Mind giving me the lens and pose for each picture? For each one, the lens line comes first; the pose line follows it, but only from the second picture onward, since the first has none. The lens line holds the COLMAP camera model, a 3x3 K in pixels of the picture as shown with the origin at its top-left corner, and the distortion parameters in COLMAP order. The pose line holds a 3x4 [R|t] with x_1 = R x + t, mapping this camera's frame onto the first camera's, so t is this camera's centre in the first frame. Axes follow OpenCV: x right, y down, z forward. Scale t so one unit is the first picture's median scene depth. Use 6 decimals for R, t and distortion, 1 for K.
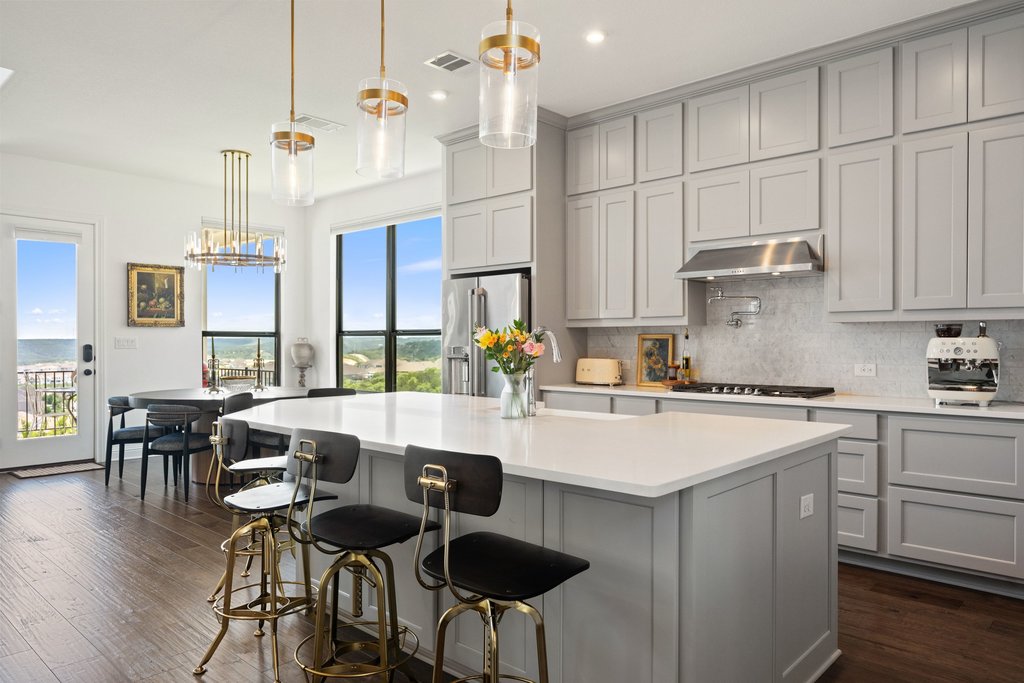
lens RADIAL K [[649.4, 0, 513.8], [0, 649.4, 341.5], [0, 0, 1]] dist [-0.010425, -0.000109]
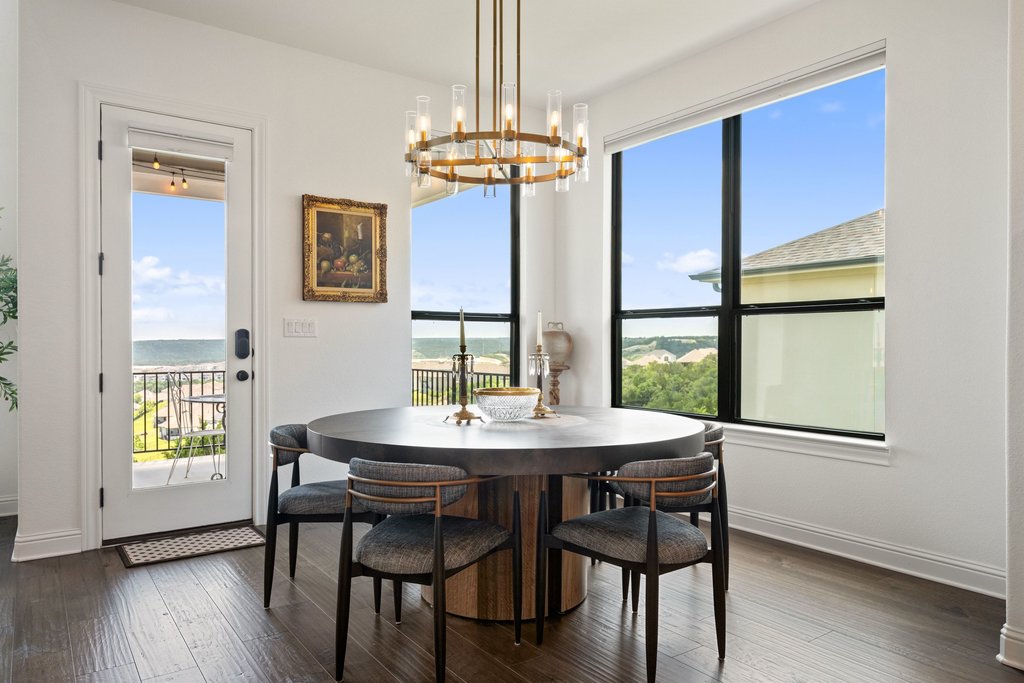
lens RADIAL K [[649.4, 0, 516.6], [0, 649.4, 340.6], [0, 0, 1]] dist [-0.010425, -0.000109]
pose [[0.977562, -0.000931, -0.210645, -0.268523], [0.000236, 0.999994, -0.003326, 0.016204], [0.210647, 0.003202, 0.977557, 0.440630]]
